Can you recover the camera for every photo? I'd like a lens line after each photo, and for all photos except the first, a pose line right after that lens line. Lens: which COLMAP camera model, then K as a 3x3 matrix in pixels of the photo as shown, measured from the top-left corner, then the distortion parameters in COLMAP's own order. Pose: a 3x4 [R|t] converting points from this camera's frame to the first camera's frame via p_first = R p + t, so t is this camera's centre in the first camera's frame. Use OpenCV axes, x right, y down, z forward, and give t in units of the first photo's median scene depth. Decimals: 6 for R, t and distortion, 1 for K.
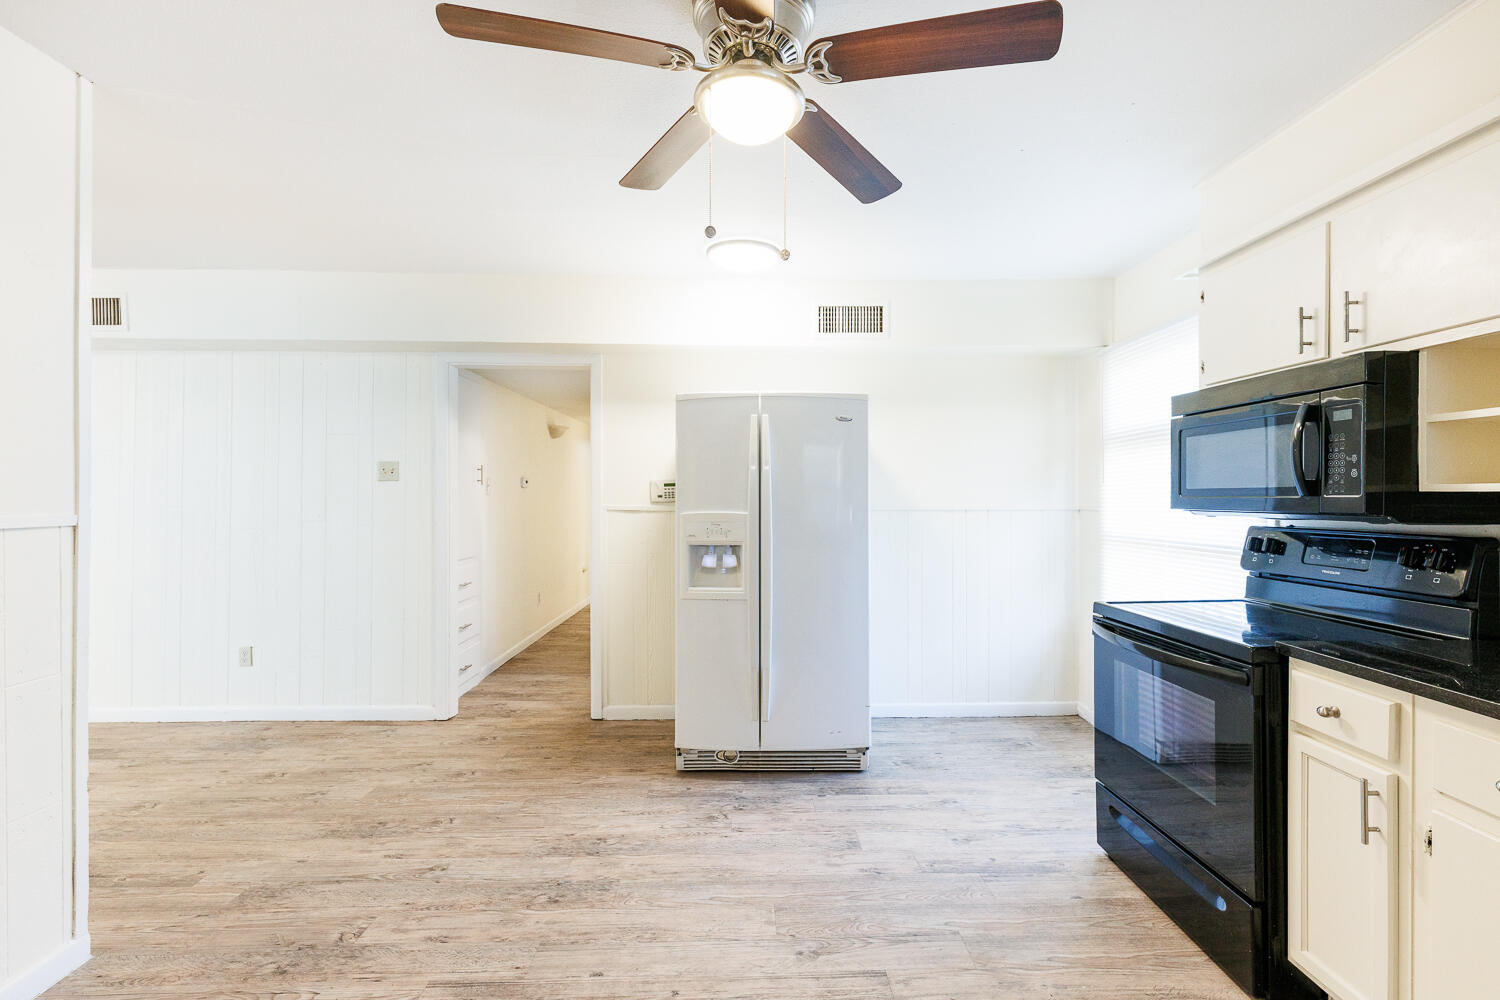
lens RADIAL K [[667.0, 0, 771.3], [0, 667.0, 491.5], [0, 0, 1]] dist [-0.000503, 0.000080]
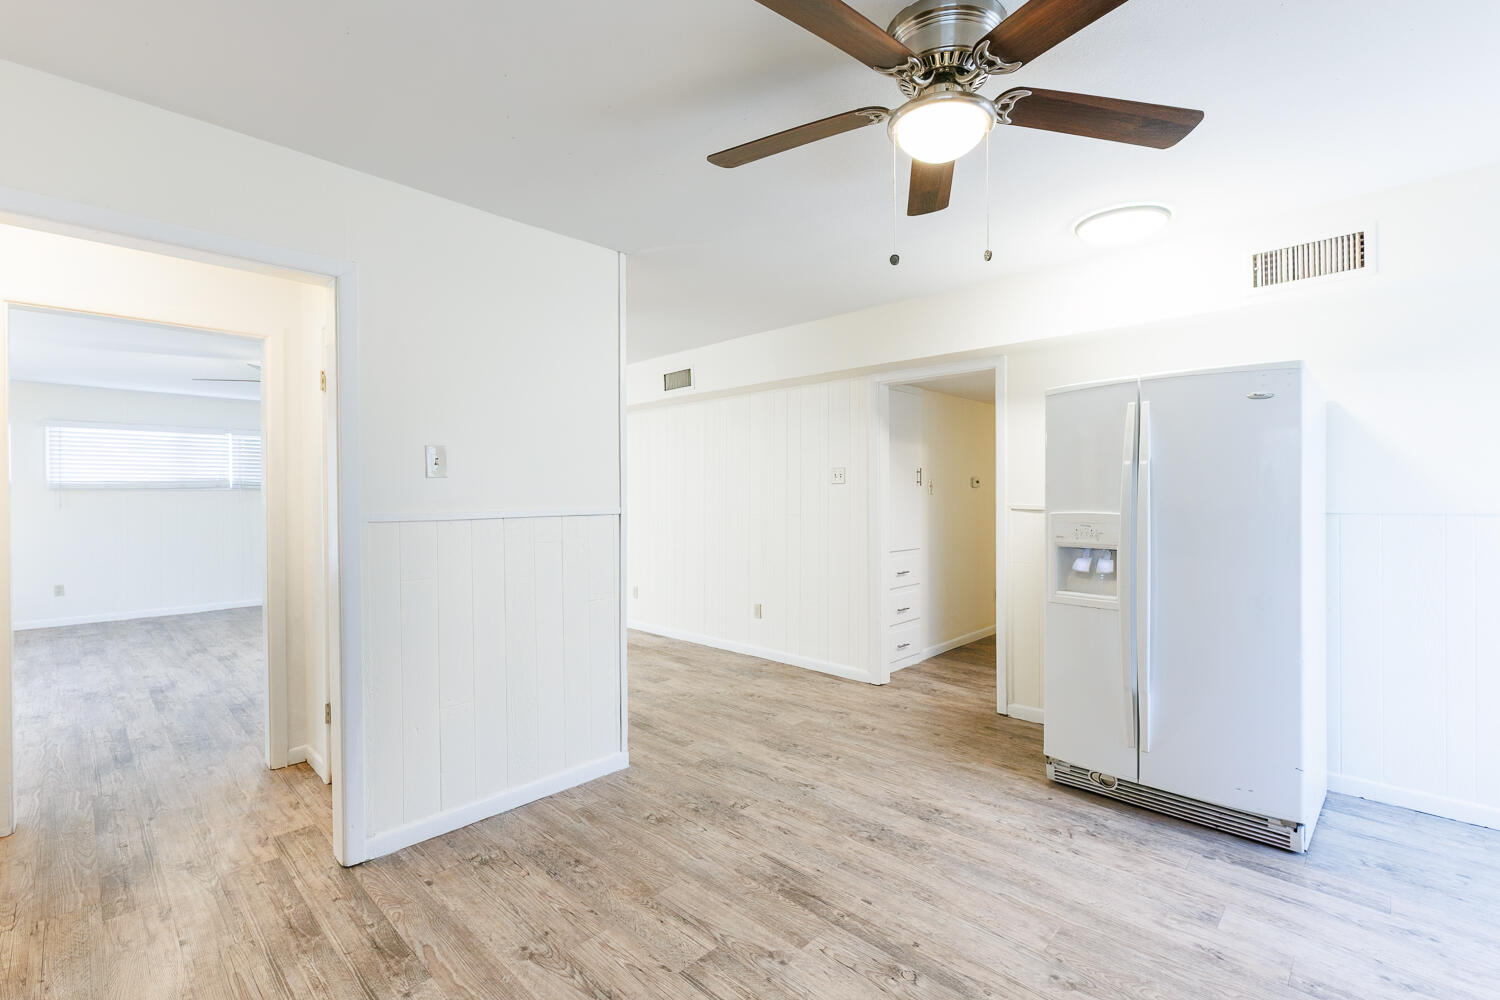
lens RADIAL K [[667.0, 0, 751.1], [0, 667.0, 492.9], [0, 0, 1]] dist [-0.000503, 0.000080]
pose [[0.697951, -0.006917, -0.716113, 0.313999], [0.008720, 0.999961, -0.001160, 0.001596], [0.716093, -0.005435, 0.697984, 0.024875]]
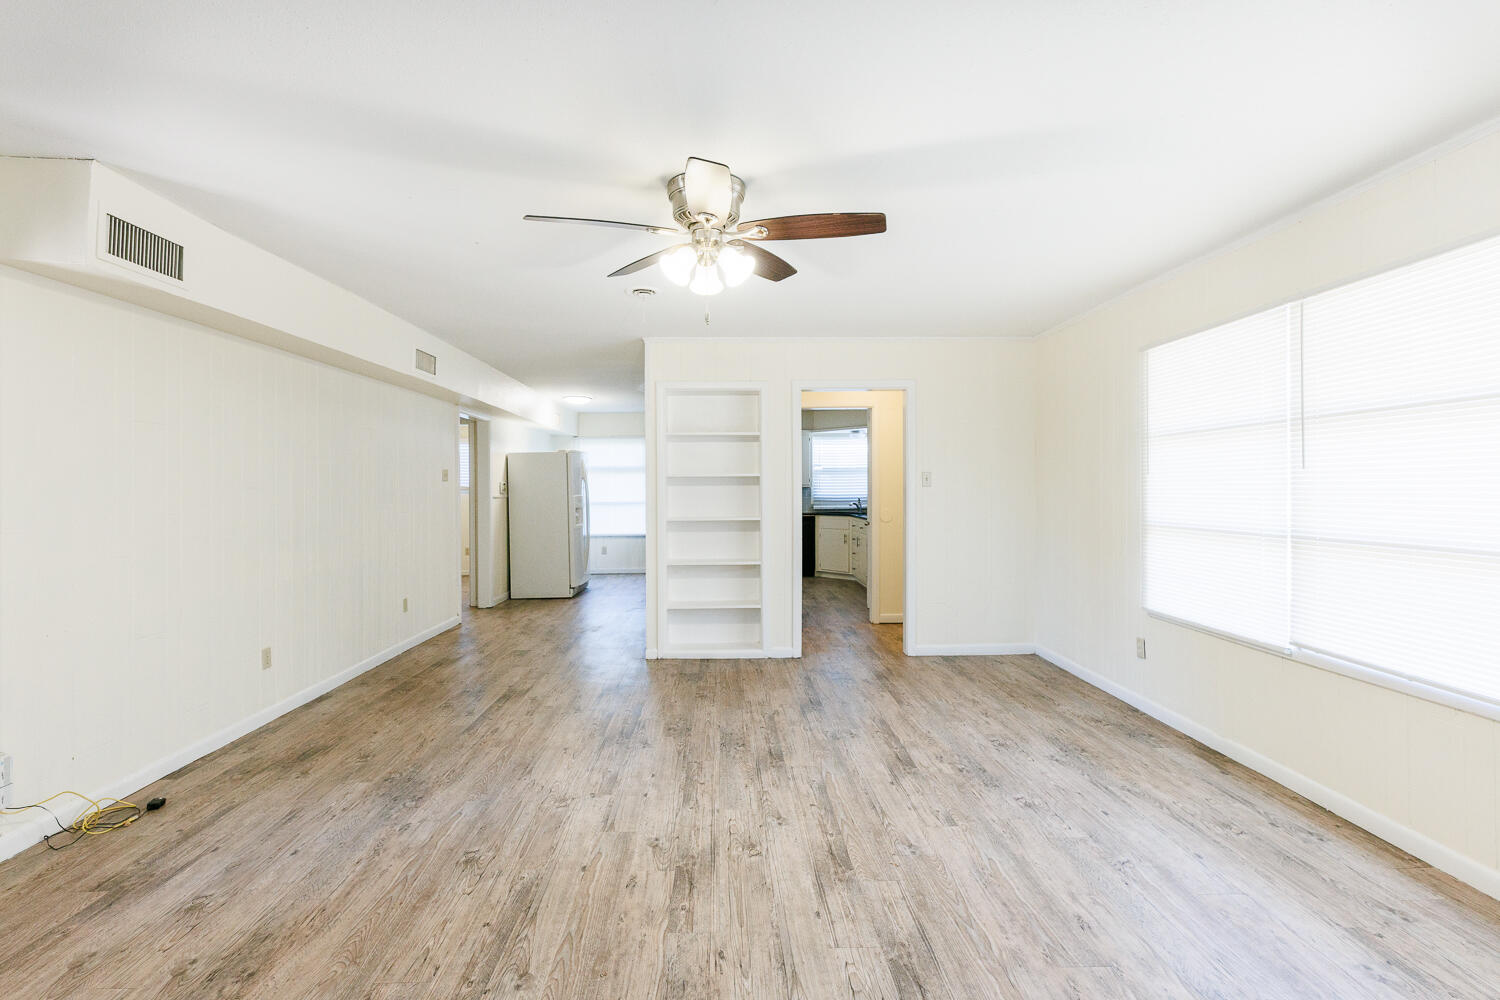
lens RADIAL K [[667.0, 0, 738.4], [0, 667.0, 490.6], [0, 0, 1]] dist [-0.000503, 0.000080]
pose [[0.001785, -0.004713, 0.999987, -3.379533], [-0.002197, 0.999986, 0.004717, -0.003504], [-0.999996, -0.002206, 0.001774, 0.449740]]
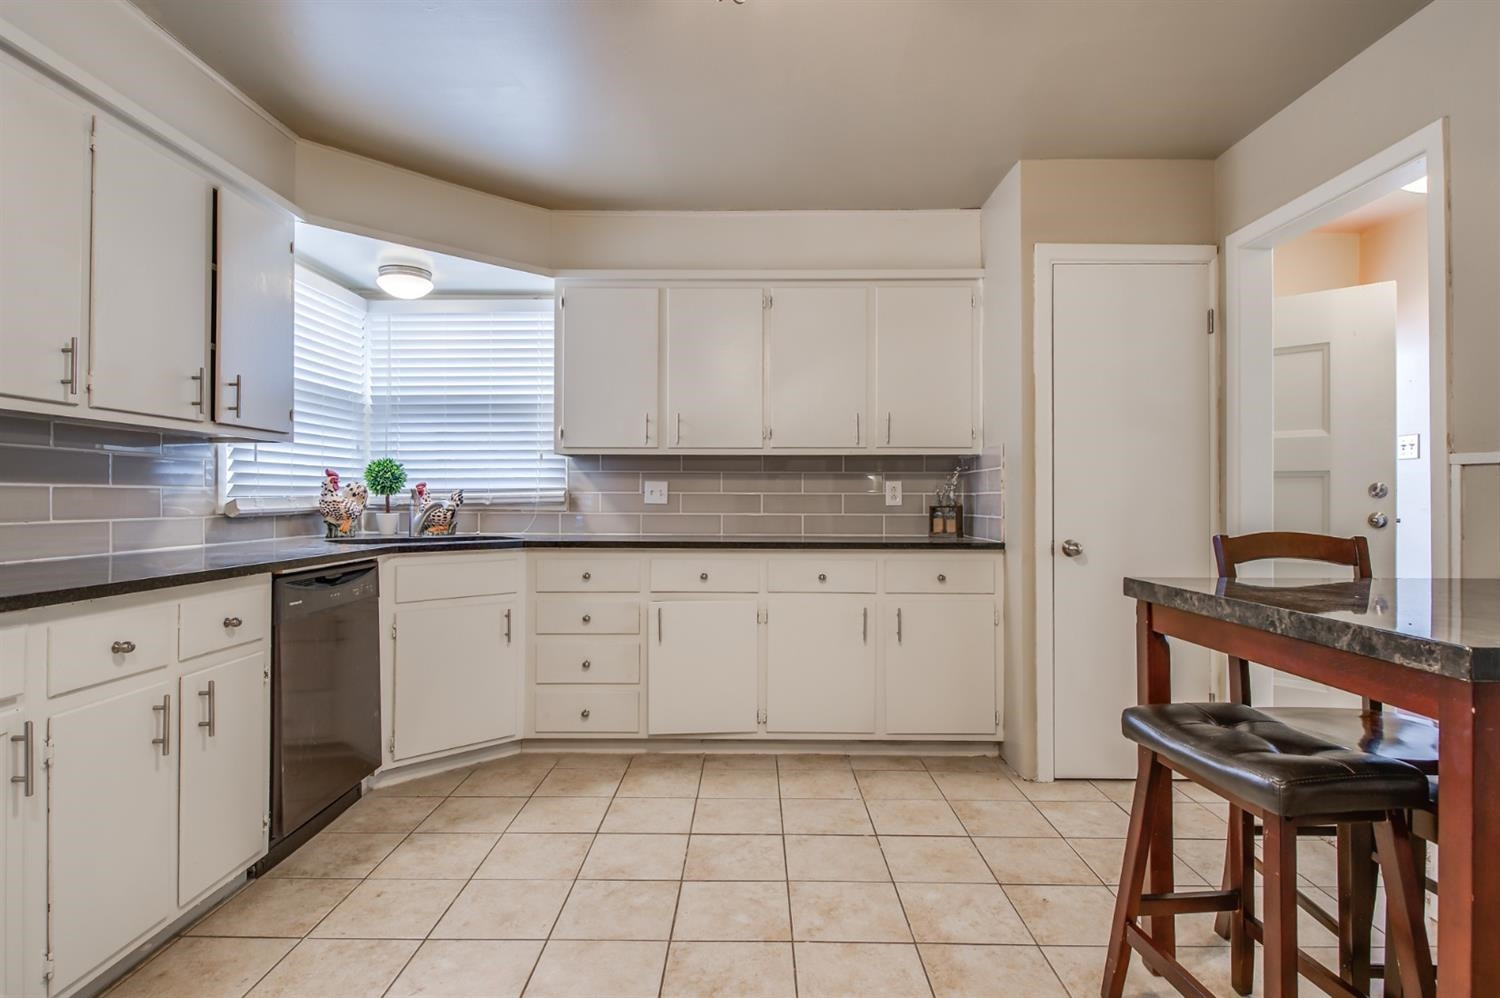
lens RADIAL K [[771.6, 0, 748.7], [0, 771.6, 489.2], [0, 0, 1]] dist [0.011902, -0.000674]
pose [[-0.999148, -0.005699, 0.040882, -0.052585], [-0.006351, 0.999854, -0.015845, 0.078035], [-0.040786, -0.016091, -0.999038, 1.131598]]
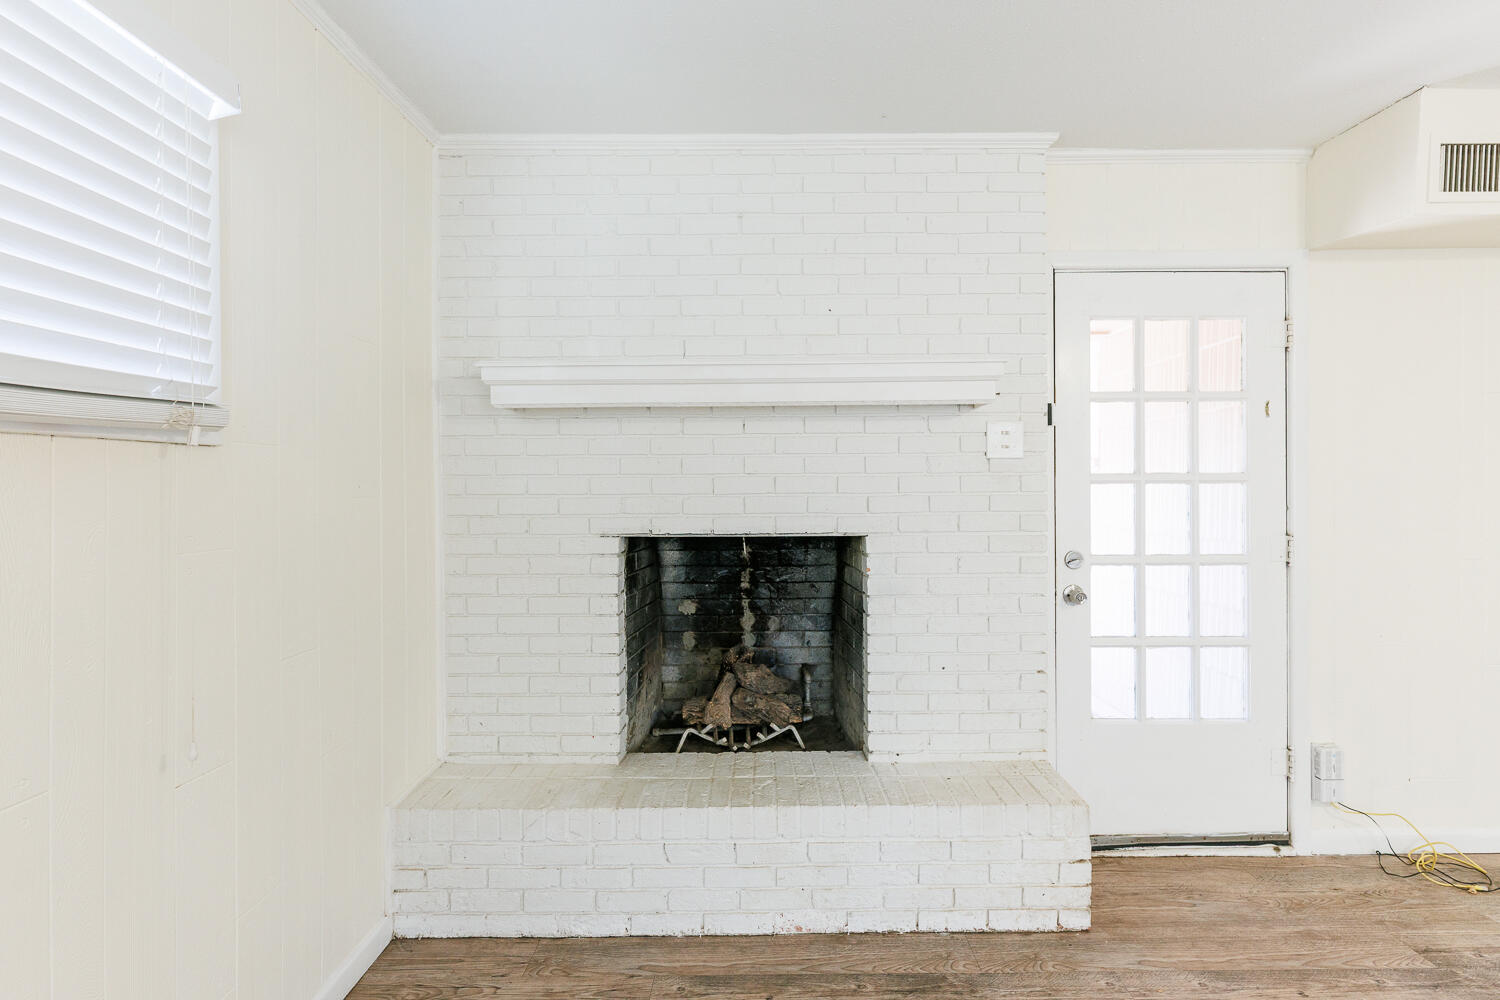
lens RADIAL K [[667.0, 0, 763.0], [0, 667.0, 483.6], [0, 0, 1]] dist [-0.000503, 0.000080]
pose [[0.999709, -0.004992, -0.023612, -3.215108], [0.005187, 0.999953, 0.008180, -0.001964], [0.023570, -0.008300, 0.999688, 0.545238]]
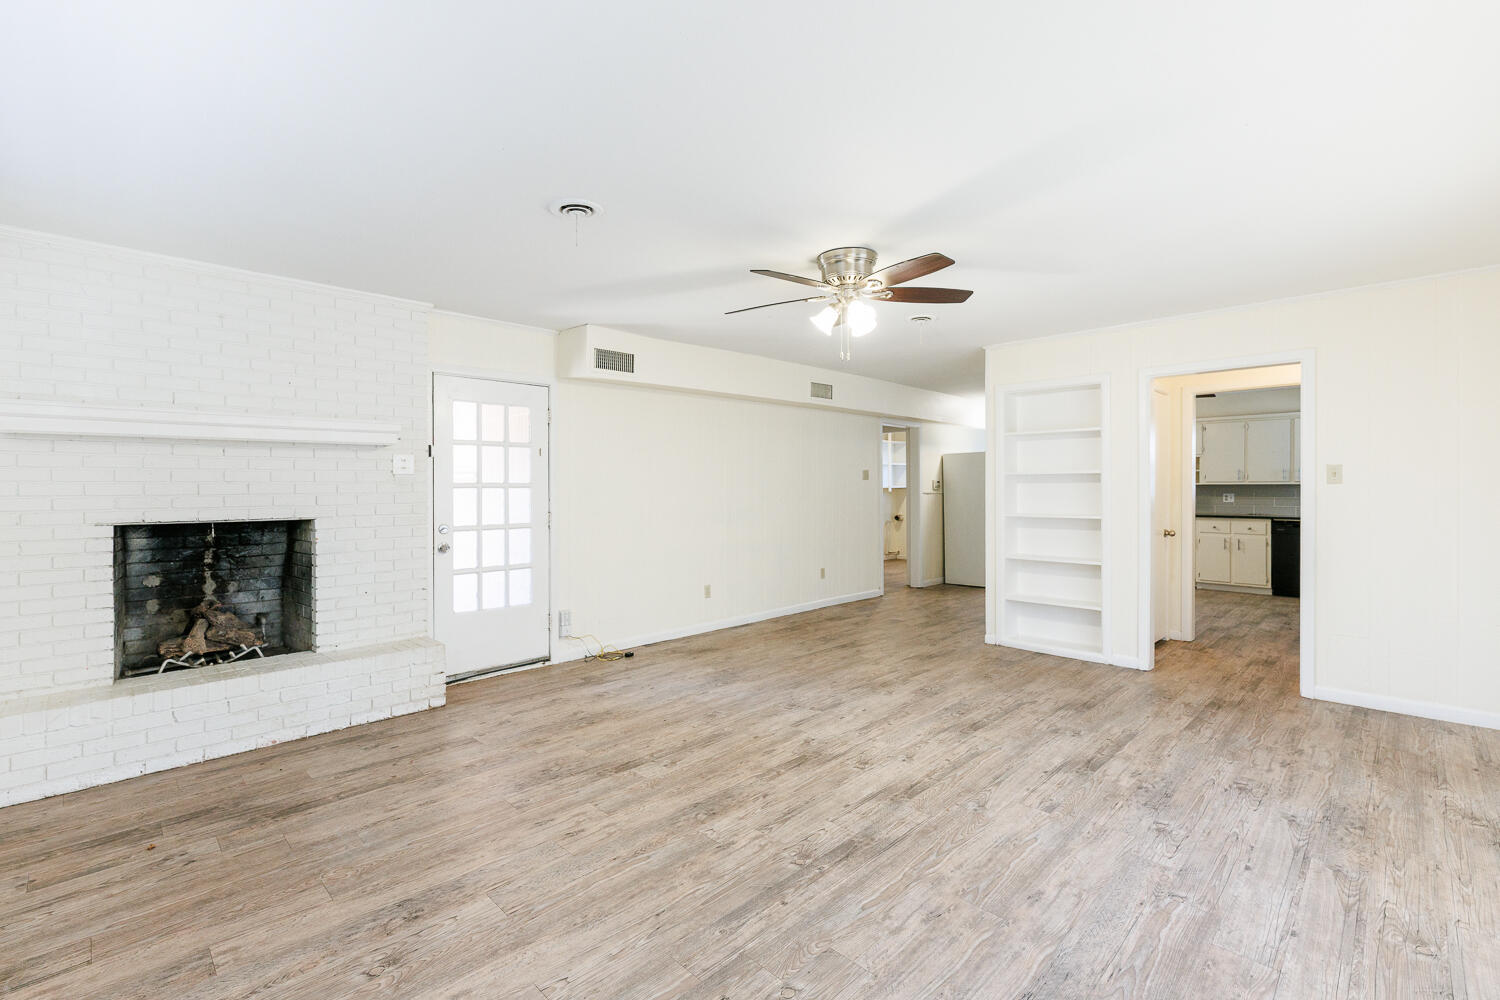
lens RADIAL K [[667.0, 0, 750.8], [0, 667.0, 488.1], [0, 0, 1]] dist [-0.000503, 0.000080]
pose [[0.723124, -0.004348, 0.690704, -3.427161], [-0.001044, 0.999972, 0.007388, -0.006295], [-0.690717, -0.006064, 0.723100, -0.329433]]
